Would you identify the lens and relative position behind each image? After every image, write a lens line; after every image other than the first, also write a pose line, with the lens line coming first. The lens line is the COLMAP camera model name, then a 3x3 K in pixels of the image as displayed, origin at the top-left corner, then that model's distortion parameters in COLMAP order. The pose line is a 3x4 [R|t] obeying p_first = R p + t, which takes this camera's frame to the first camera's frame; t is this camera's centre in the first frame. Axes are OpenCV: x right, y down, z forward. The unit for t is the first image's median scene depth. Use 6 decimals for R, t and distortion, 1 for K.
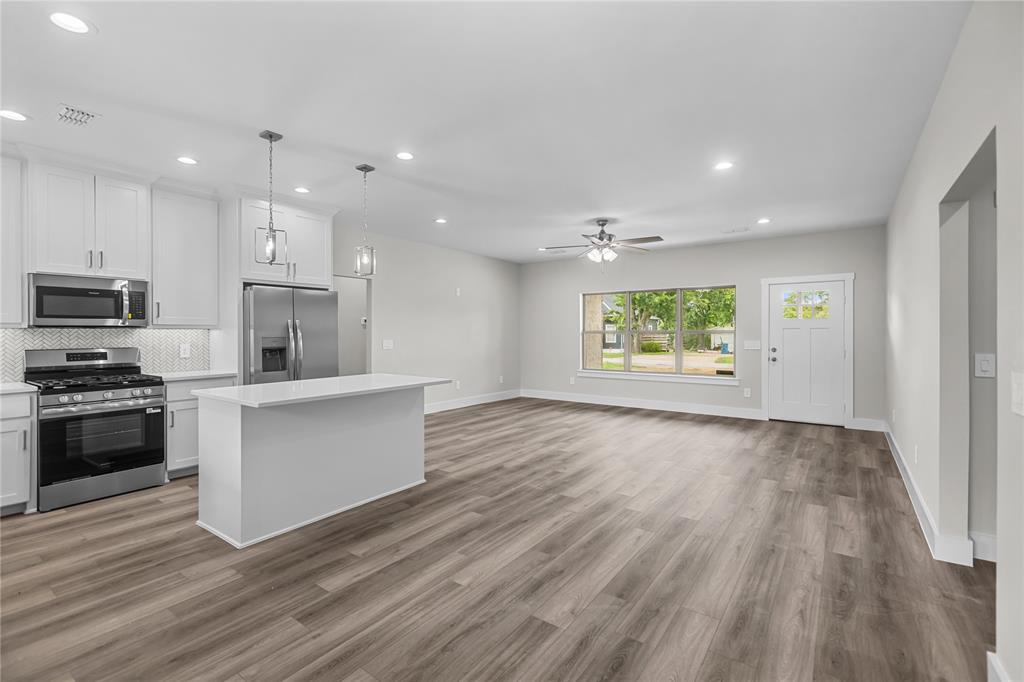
lens RADIAL K [[458.6, 0, 509.7], [0, 458.6, 333.4], [0, 0, 1]] dist [0.000125, -0.000835]
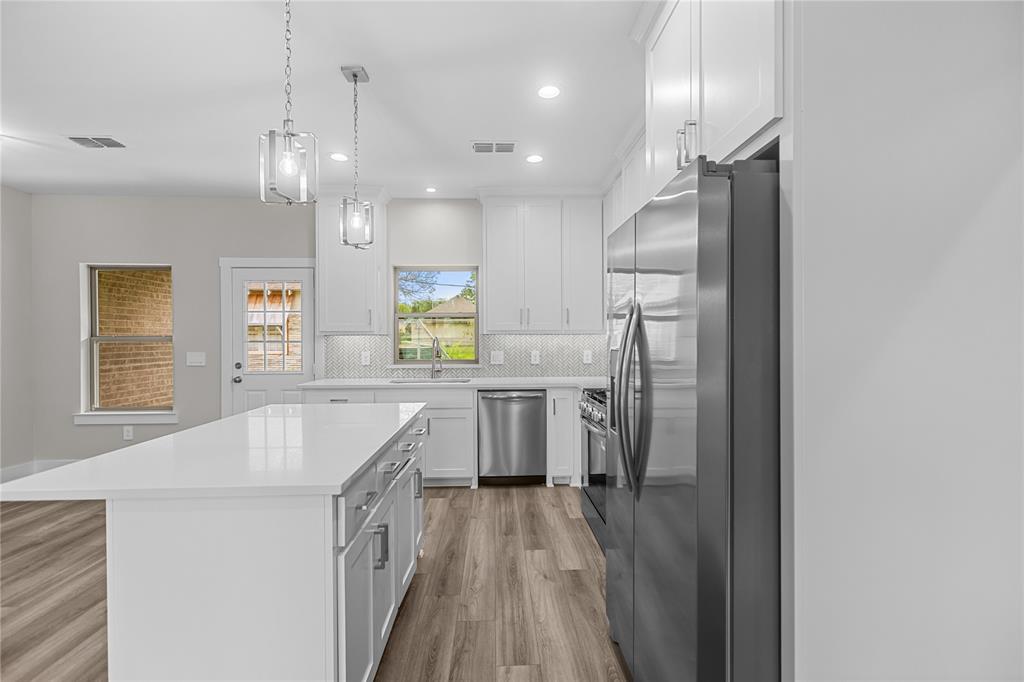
lens RADIAL K [[456.8, 0, 510.8], [0, 456.8, 338.6], [0, 0, 1]] dist [0.000618, -0.000145]
pose [[-0.786991, 0.006990, -0.616924, -0.229216], [0.004221, 0.999973, 0.005945, -0.005868], [0.616950, 0.002075, -0.787000, 1.532047]]
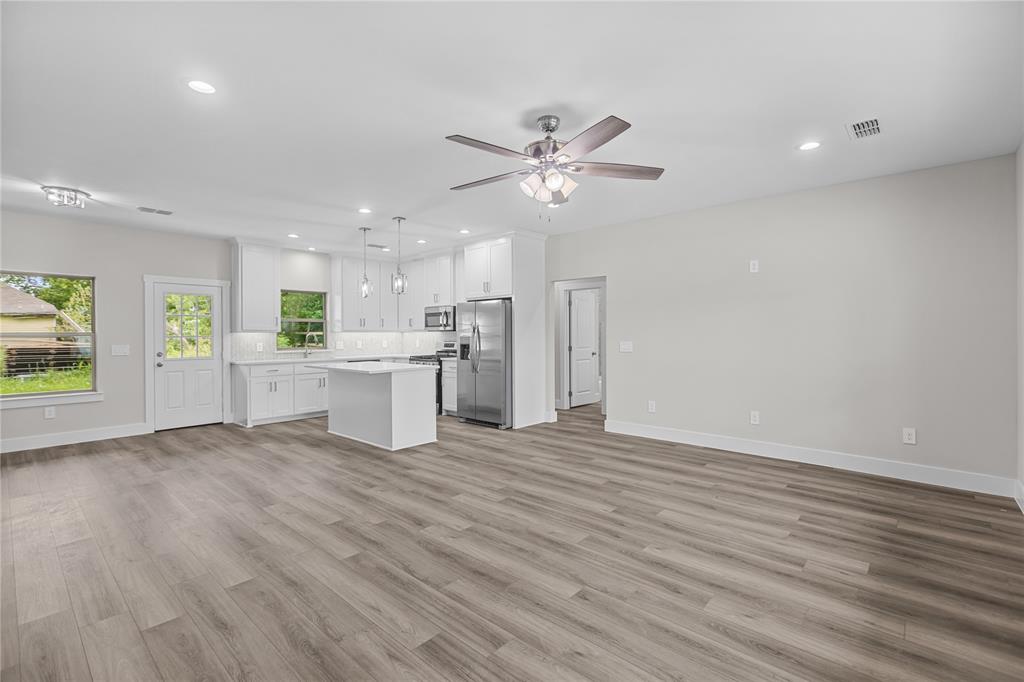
lens RADIAL K [[461.7, 0, 517.0], [0, 461.7, 335.4], [0, 0, 1]] dist [0.000228, -0.000585]
pose [[-0.098240, 0.005983, -0.995145, 1.143750], [0.002656, 0.999980, 0.005750, -0.004507], [0.995159, -0.002078, -0.098254, 1.590850]]
